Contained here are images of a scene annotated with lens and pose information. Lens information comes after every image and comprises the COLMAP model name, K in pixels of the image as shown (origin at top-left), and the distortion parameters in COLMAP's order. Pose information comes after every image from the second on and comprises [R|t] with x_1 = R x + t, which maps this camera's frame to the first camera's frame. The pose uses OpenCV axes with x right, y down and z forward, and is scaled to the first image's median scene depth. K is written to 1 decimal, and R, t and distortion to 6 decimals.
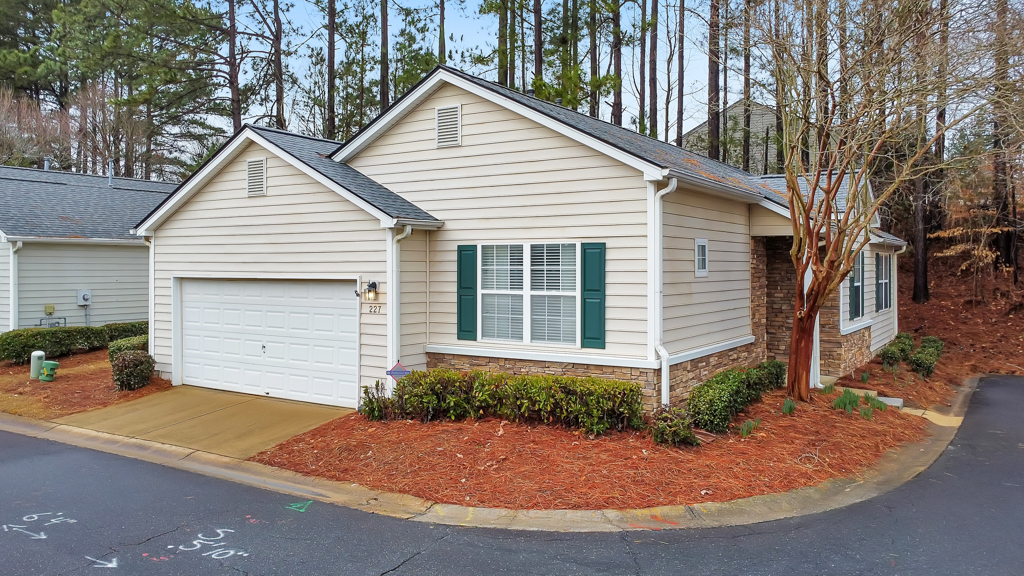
lens RADIAL K [[757.3, 0, 512.7], [0, 757.3, 249.7], [0, 0, 1]] dist [-0.002692, -0.001865]
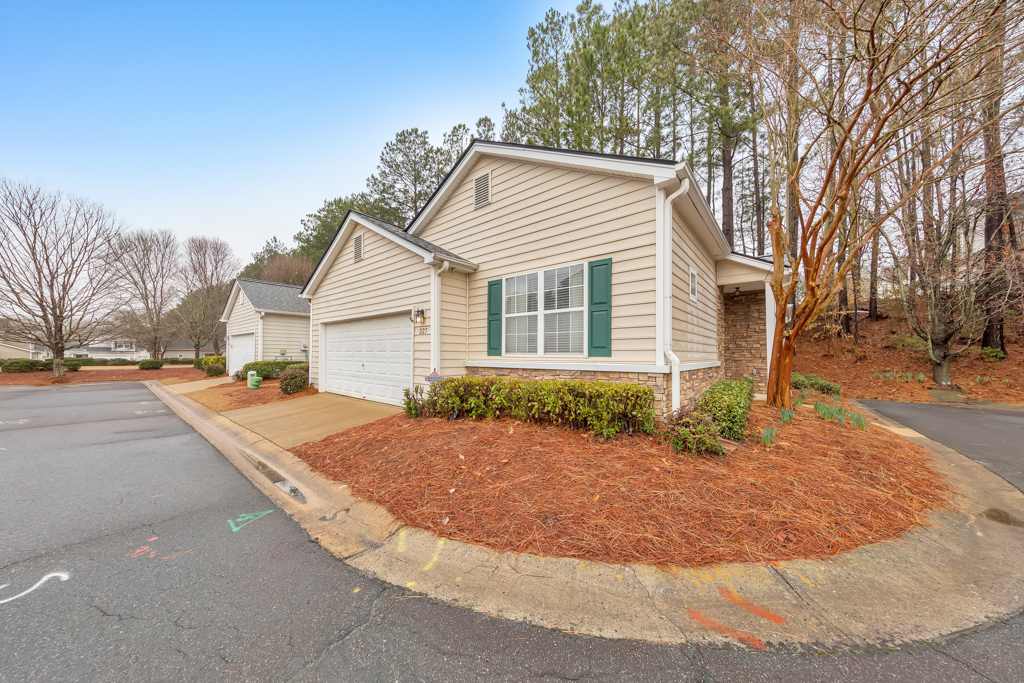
lens RADIAL K [[322.6, 0, 516.5], [0, 322.6, 341.4], [0, 0, 1]] dist [0.001381, 0.000072]
pose [[0.994405, 0.001956, -0.105620, 0.036736], [-0.003826, 0.999839, -0.017513, 0.117937], [0.105568, 0.017820, 0.994252, 0.530679]]
